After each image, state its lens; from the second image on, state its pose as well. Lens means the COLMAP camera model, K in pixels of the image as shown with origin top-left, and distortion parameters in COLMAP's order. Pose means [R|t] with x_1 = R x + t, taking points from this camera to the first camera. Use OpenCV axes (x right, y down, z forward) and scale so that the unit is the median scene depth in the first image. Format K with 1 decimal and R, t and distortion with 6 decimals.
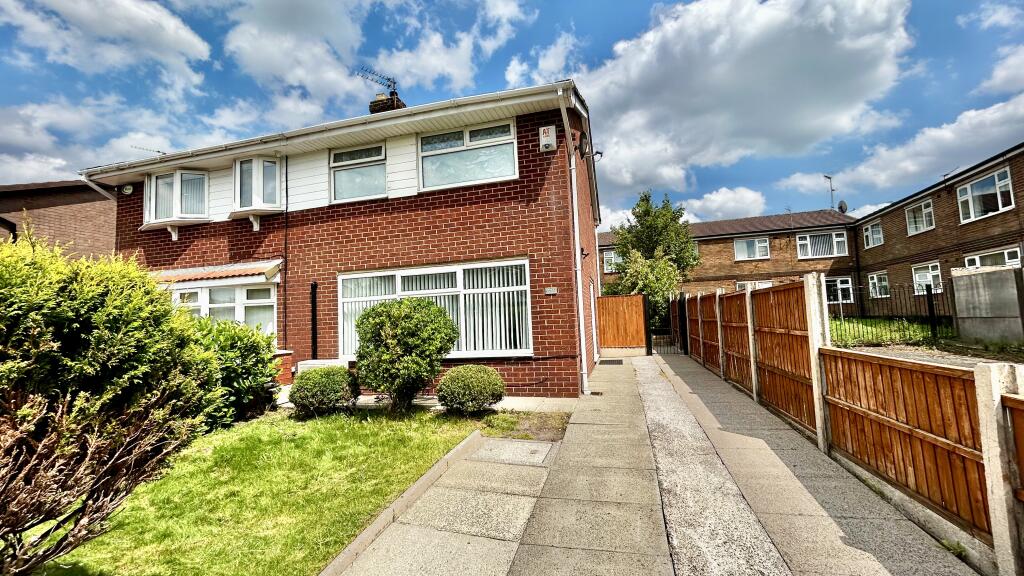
lens RADIAL K [[415.8, 0, 512.6], [0, 415.8, 292.1], [0, 0, 1]] dist [-0.001717, 0.000215]
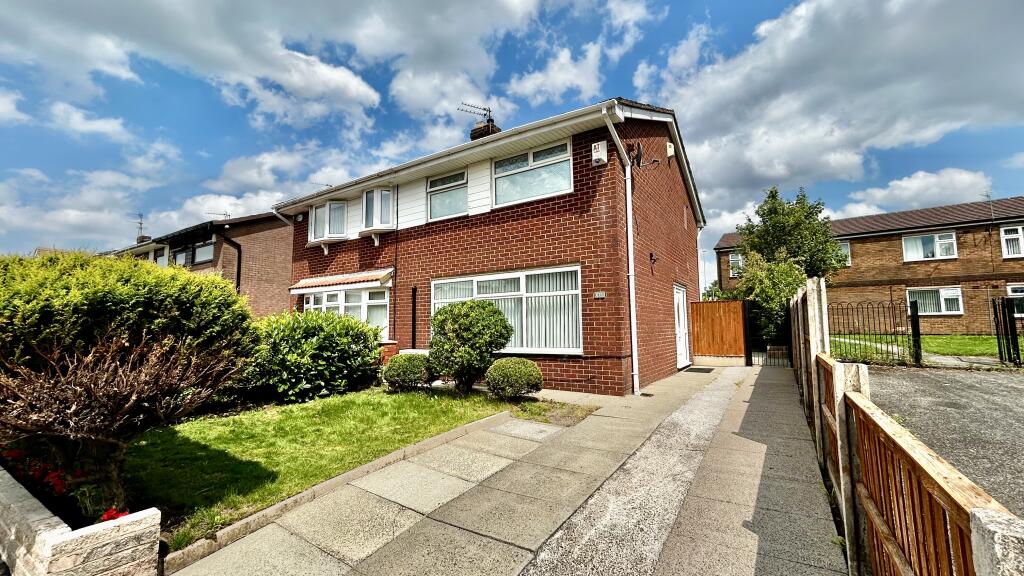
lens RADIAL K [[415.8, 0, 516.8], [0, 415.8, 283.8], [0, 0, 1]] dist [-0.001717, 0.000215]
pose [[0.951316, 0.000751, -0.308216, 0.190985], [-0.010473, 0.999498, -0.029889, 0.002719], [0.308039, 0.031662, 0.950847, -0.081498]]
